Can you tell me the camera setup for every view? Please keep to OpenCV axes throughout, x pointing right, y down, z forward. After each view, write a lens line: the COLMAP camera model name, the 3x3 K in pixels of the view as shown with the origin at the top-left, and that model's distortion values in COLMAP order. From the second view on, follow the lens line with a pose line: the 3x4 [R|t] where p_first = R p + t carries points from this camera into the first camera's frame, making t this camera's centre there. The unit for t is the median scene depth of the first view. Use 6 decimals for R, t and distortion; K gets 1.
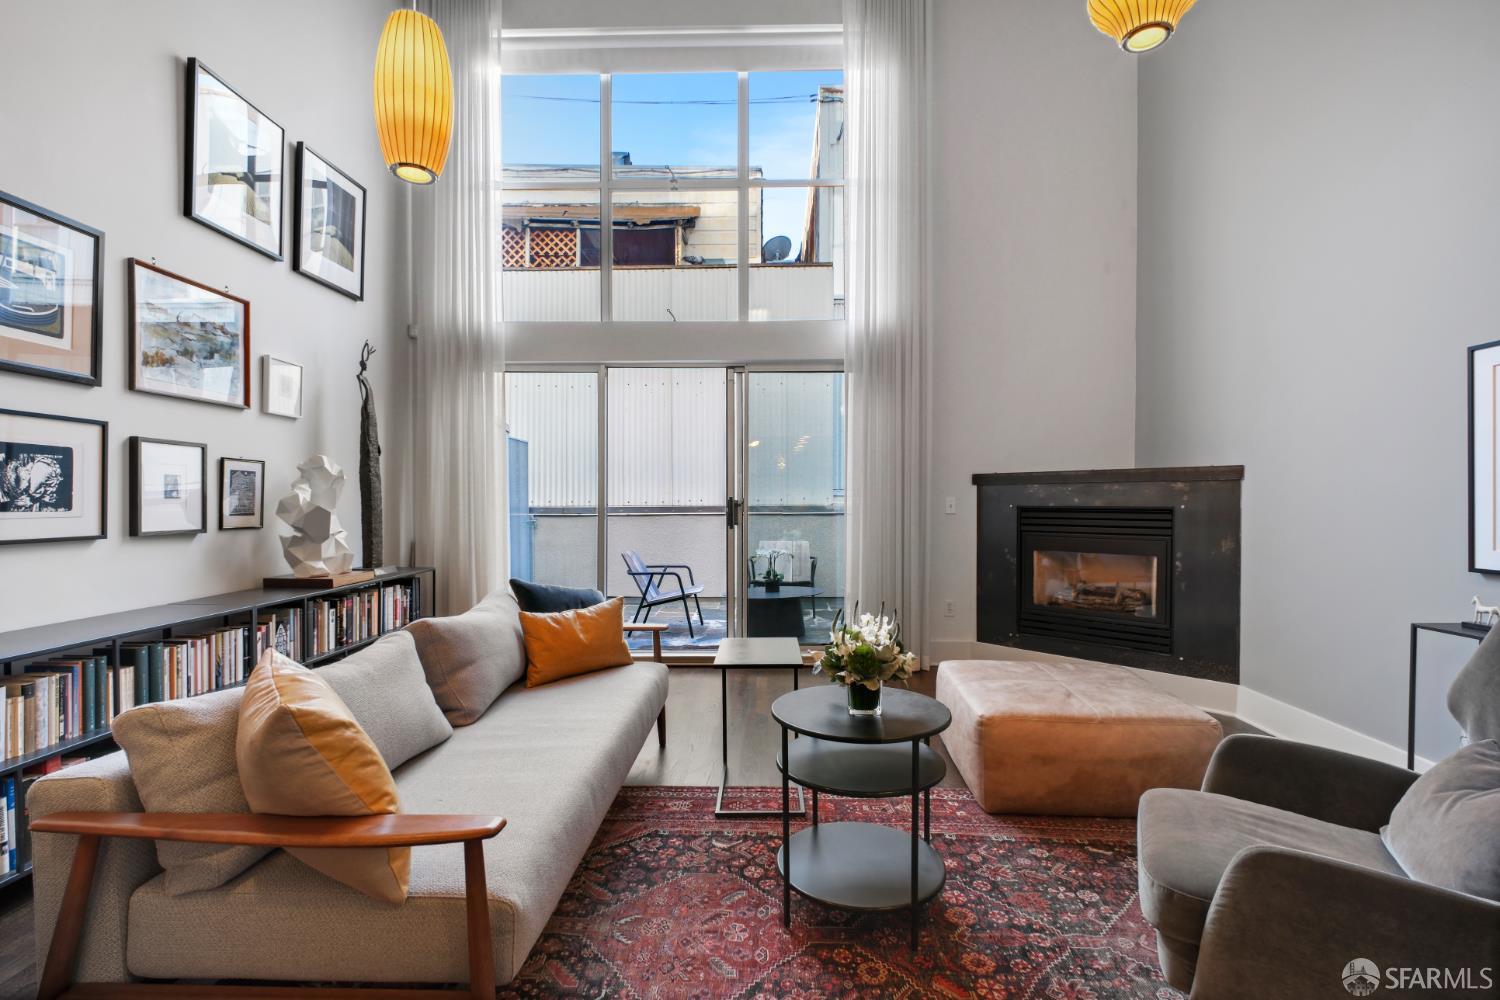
lens RADIAL K [[688.0, 0, 759.4], [0, 688.0, 508.2], [0, 0, 1]] dist [0.011615, -0.010955]
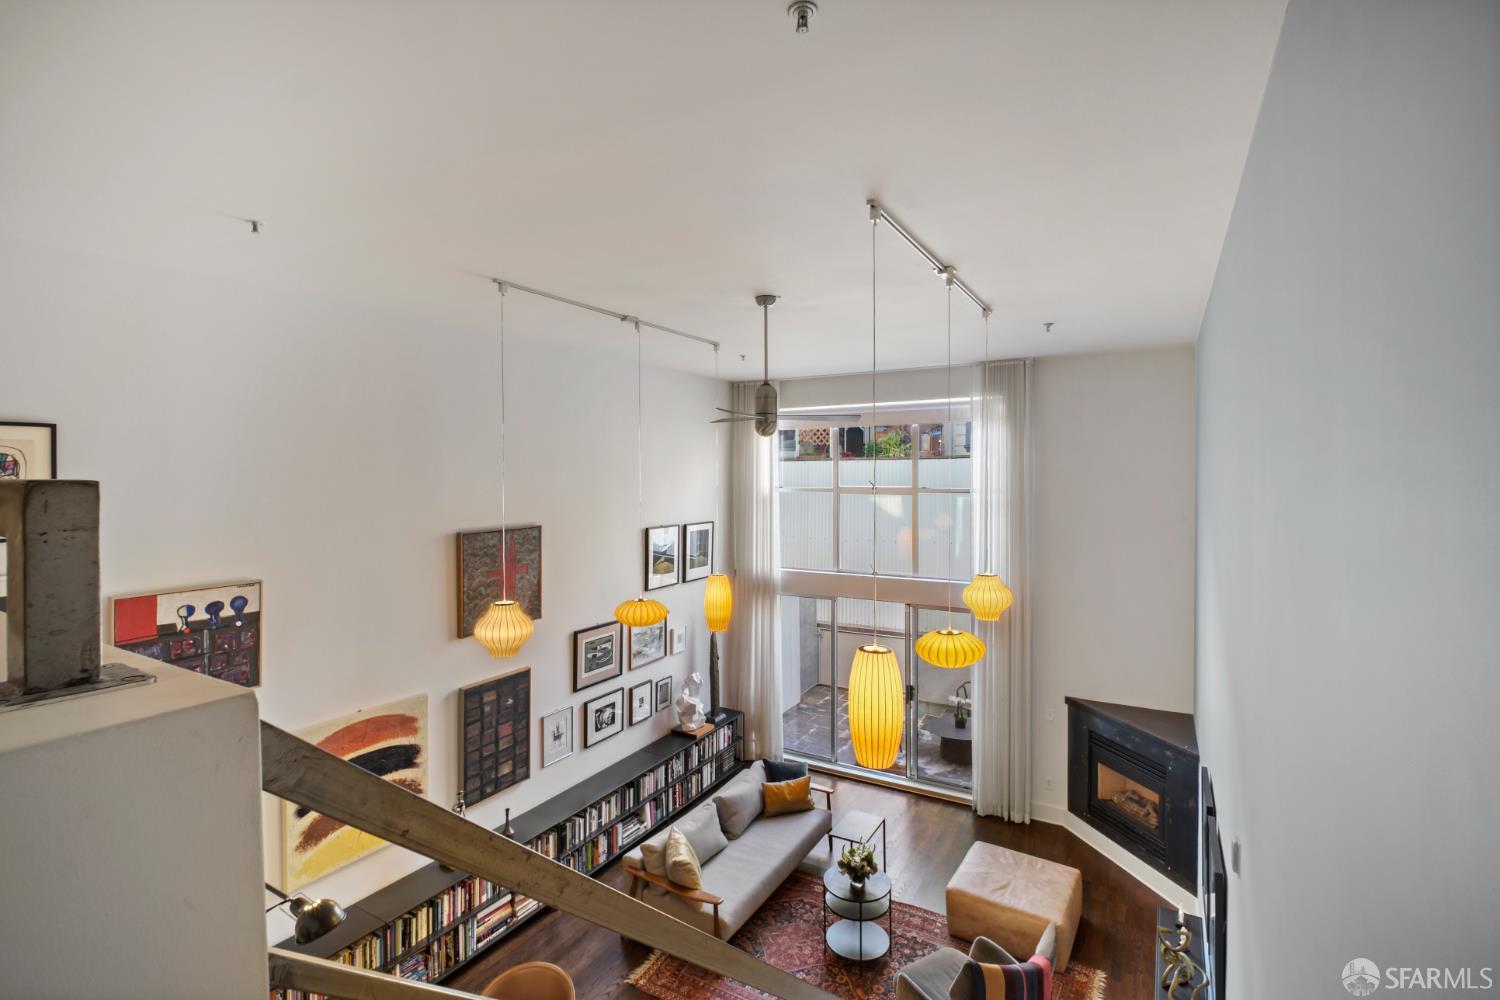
lens RADIAL K [[692.6, 0, 753.5], [0, 692.6, 484.6], [0, 0, 1]] dist [0.001819, -0.009993]
pose [[0.873987, 0.002632, -0.485943, 0.626943], [-0.001047, 0.999993, 0.003534, -0.712912], [0.485949, -0.002579, 0.873983, -0.863766]]
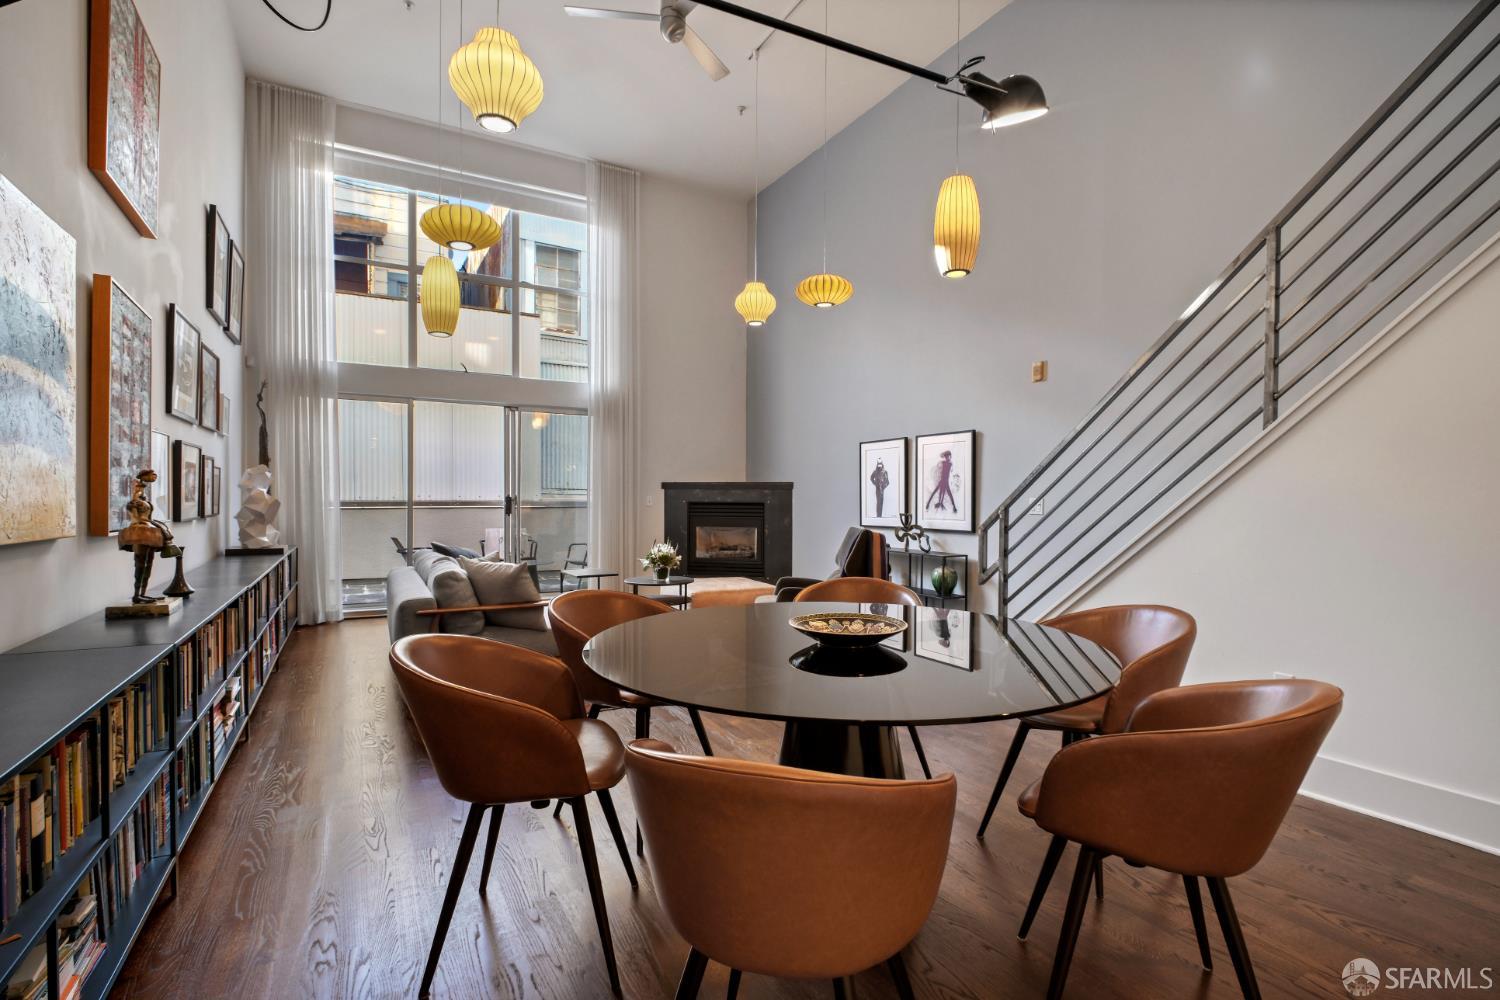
lens RADIAL K [[700.9, 0, 747.1], [0, 700.9, 509.7], [0, 0, 1]] dist [0.000407, -0.010332]
pose [[0.868439, -0.001310, 0.495794, -0.496206], [-0.001712, 0.999983, 0.005640, 0.009679], [-0.495793, -0.005747, 0.868422, -0.814760]]
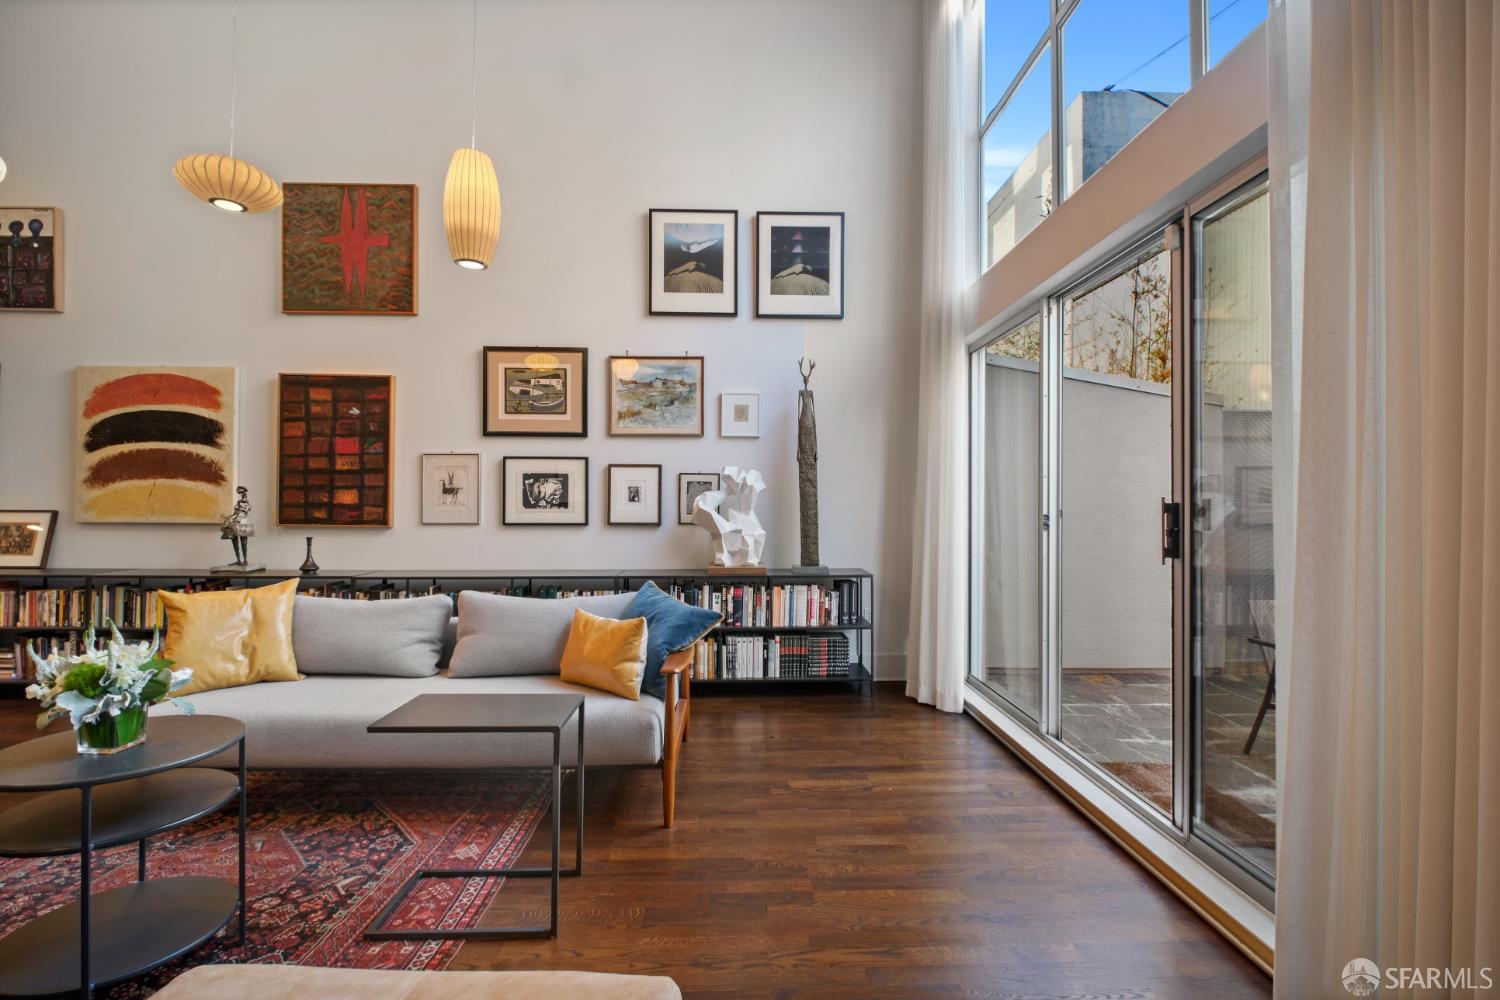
lens RADIAL K [[687.9, 0, 755.0], [0, 687.9, 497.8], [0, 0, 1]] dist [-0.000766, -0.007817]
pose [[0.053354, -0.011934, -0.998504, 0.595175], [-0.015371, 0.999800, -0.012771, -0.006850], [0.998457, 0.016029, 0.053160, 1.010100]]
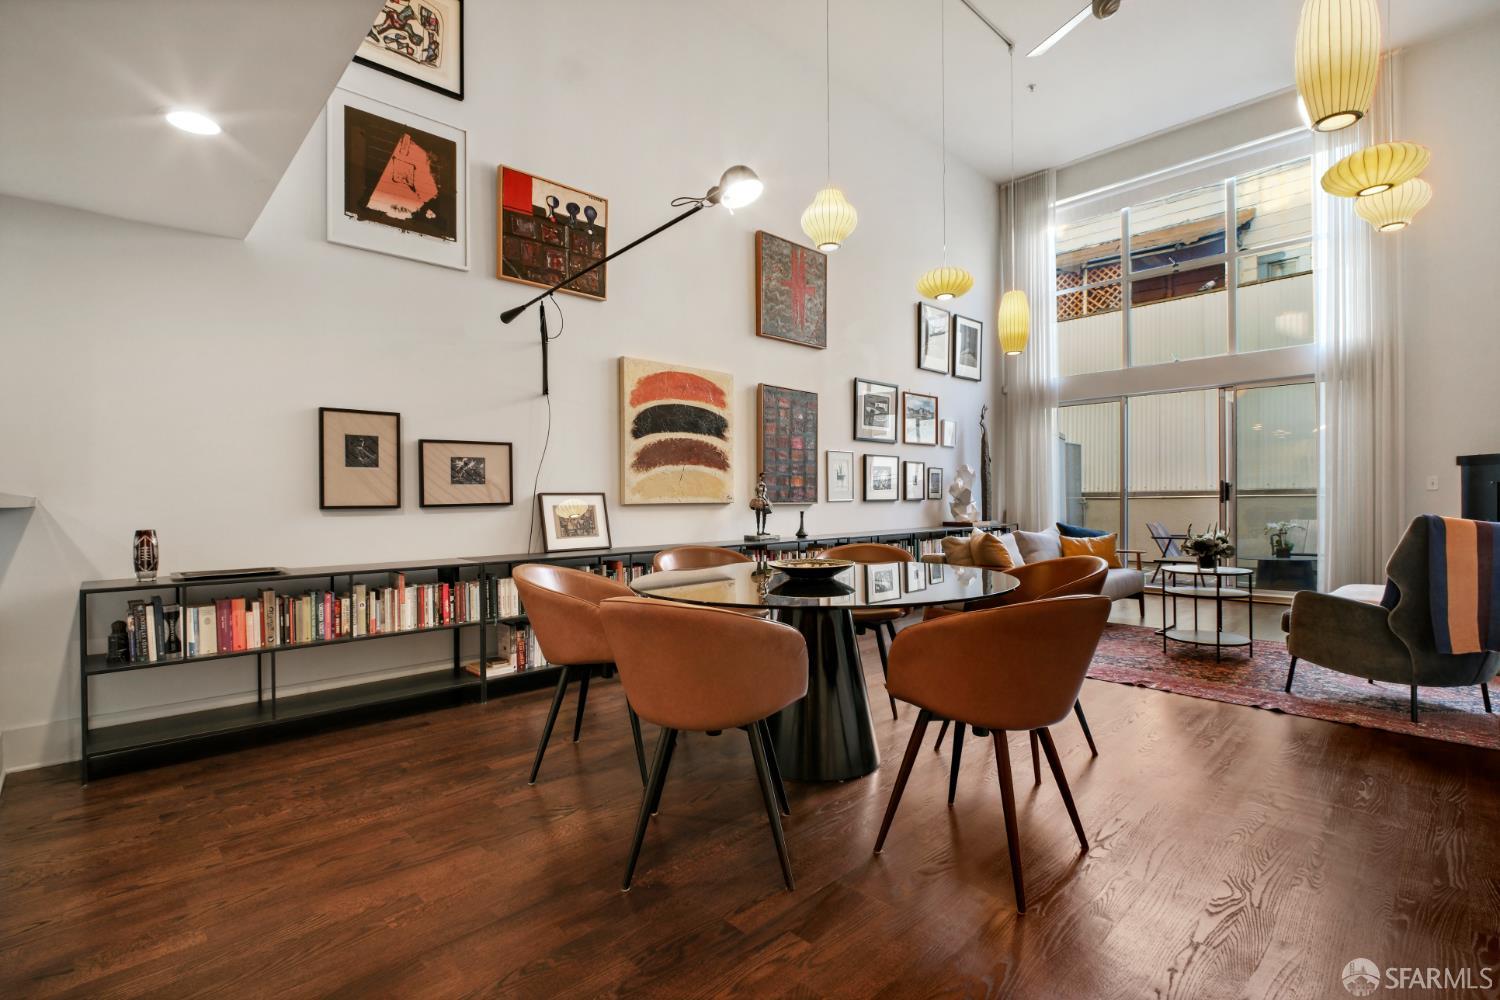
lens RADIAL K [[676.1, 0, 758.7], [0, 676.1, 497.9], [0, 0, 1]] dist [0.011273, -0.021766]
pose [[0.700460, -0.005209, -0.713673, 0.404036], [0.001478, 0.999982, -0.005848, 0.037814], [0.713690, 0.003042, 0.700455, -0.919799]]
